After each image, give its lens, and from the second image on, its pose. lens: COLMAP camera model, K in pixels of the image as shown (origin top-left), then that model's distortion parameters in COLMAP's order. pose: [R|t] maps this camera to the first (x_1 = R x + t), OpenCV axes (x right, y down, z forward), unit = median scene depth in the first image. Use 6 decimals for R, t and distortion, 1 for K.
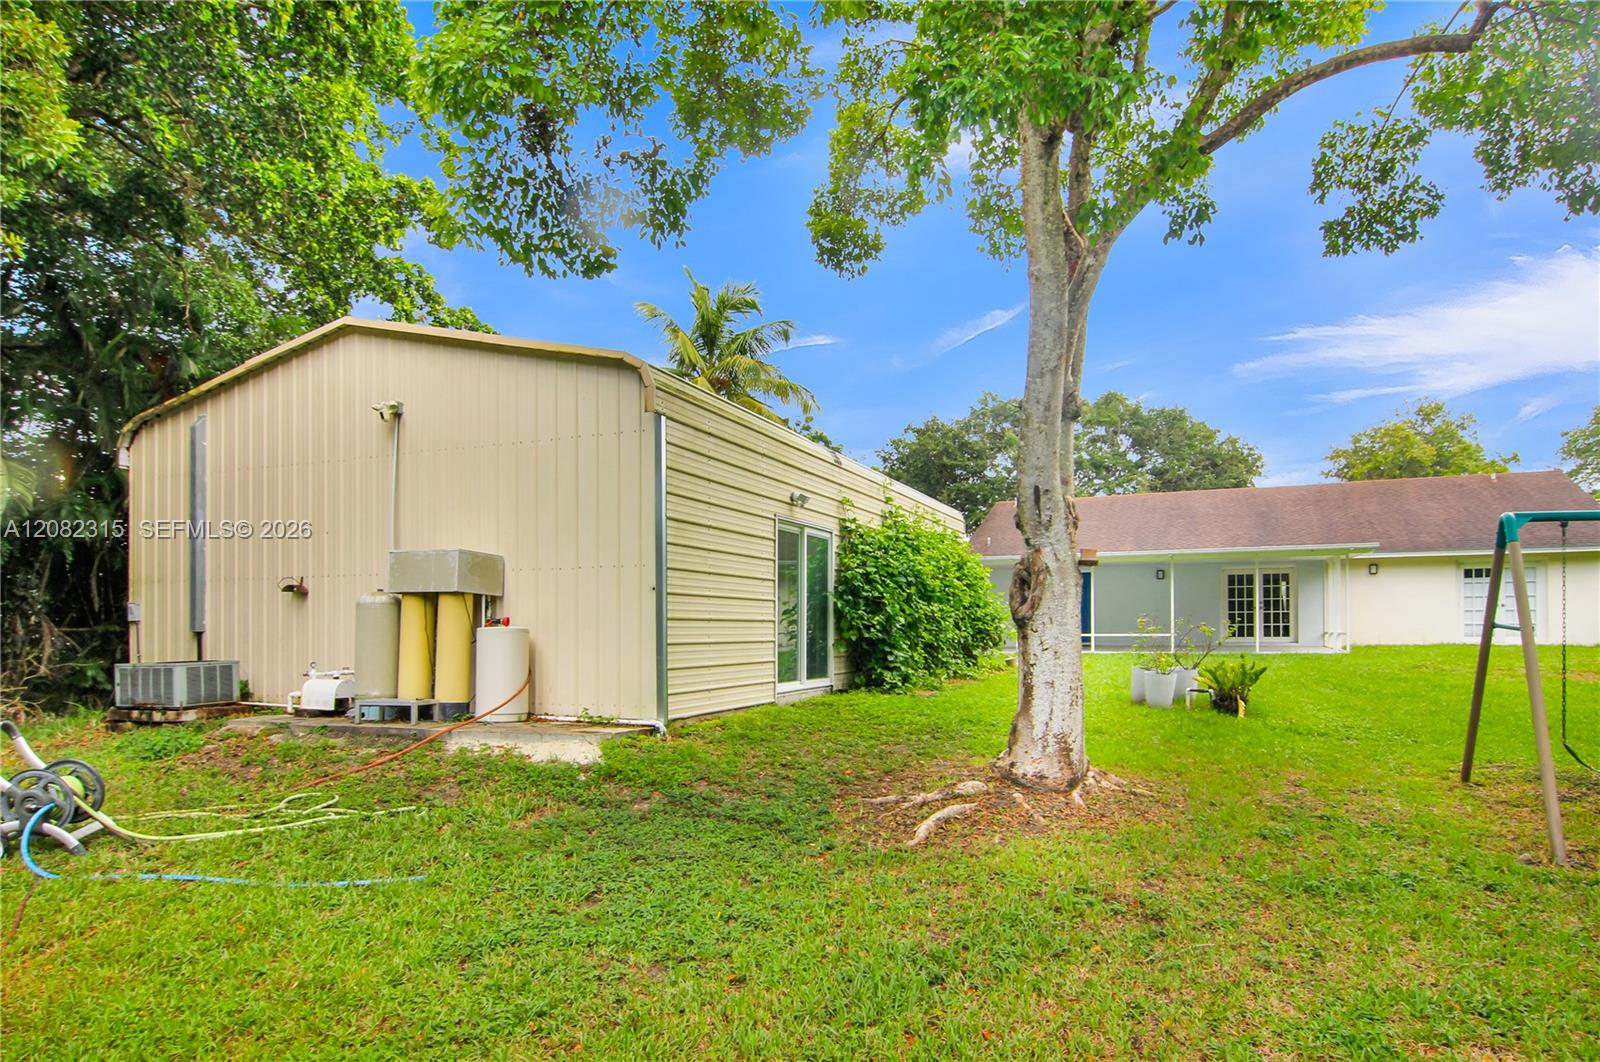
lens RADIAL K [[990.2, 0, 791.7], [0, 990.2, 620.4], [0, 0, 1]] dist [-0.002617, -0.011442]
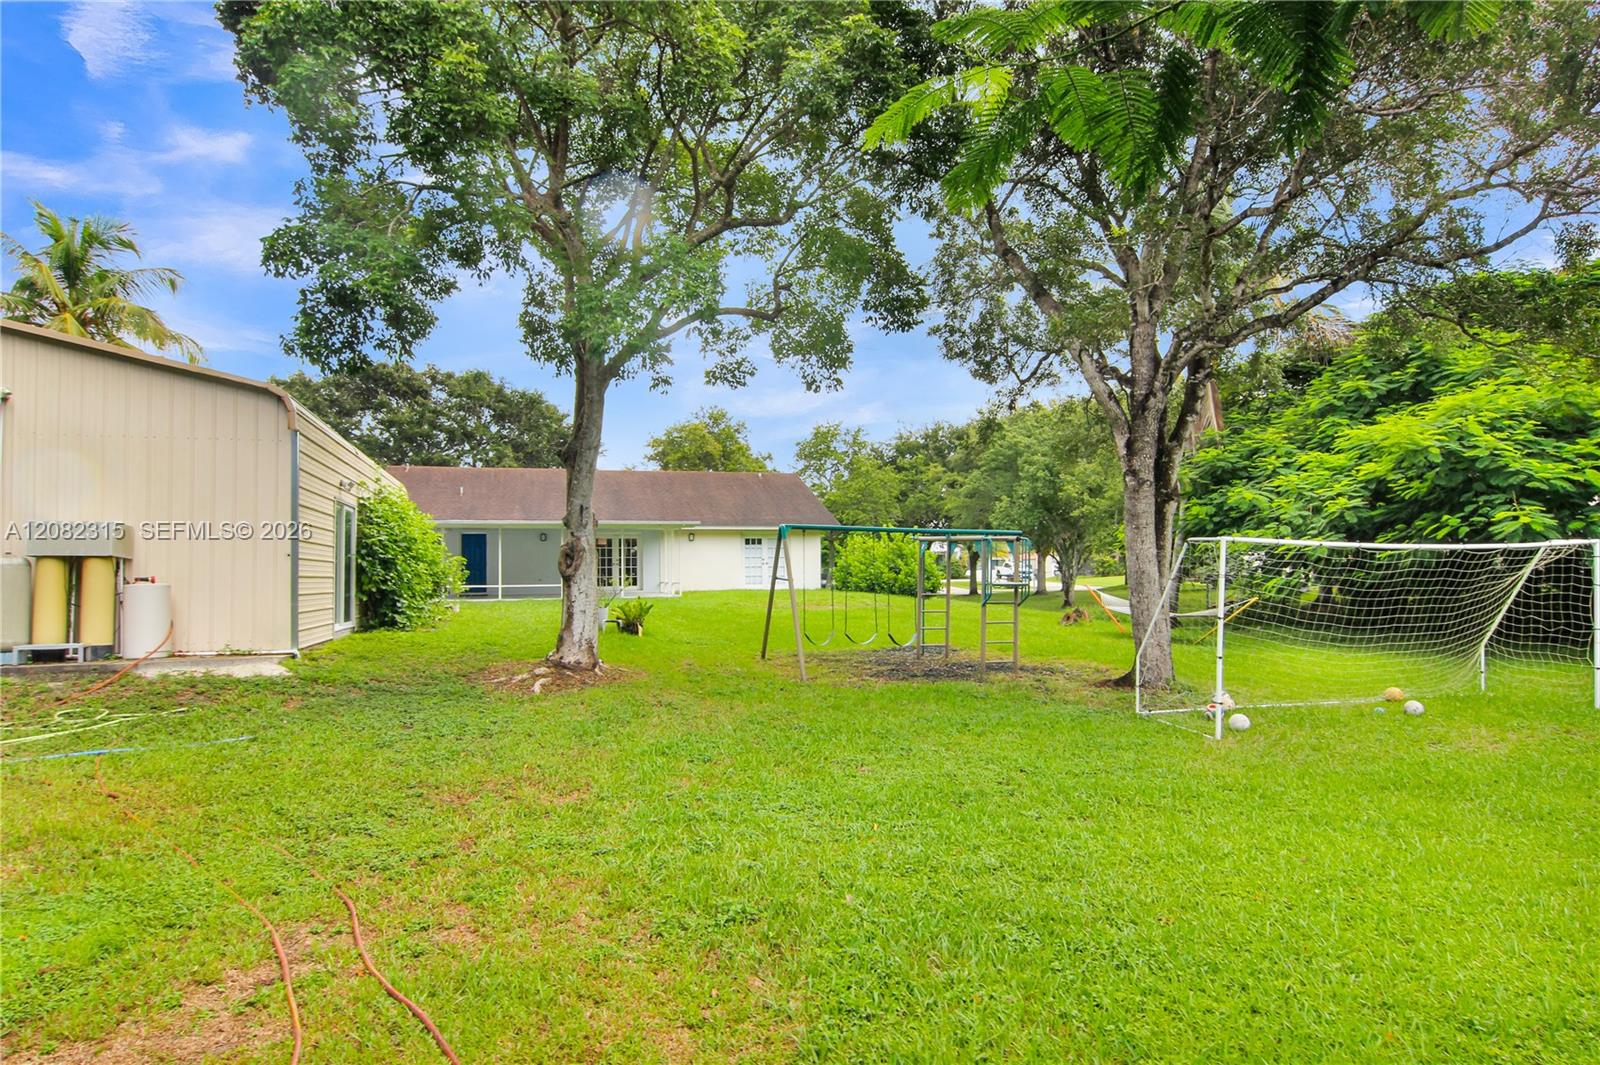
lens RADIAL K [[990.2, 0, 800.6], [0, 990.2, 538.9], [0, 0, 1]] dist [-0.002617, -0.011442]
pose [[0.783033, 0.017744, 0.621727, -0.354304], [0.002789, 0.999483, -0.032037, -0.006688], [-0.621974, 0.026820, 0.782579, -0.430906]]
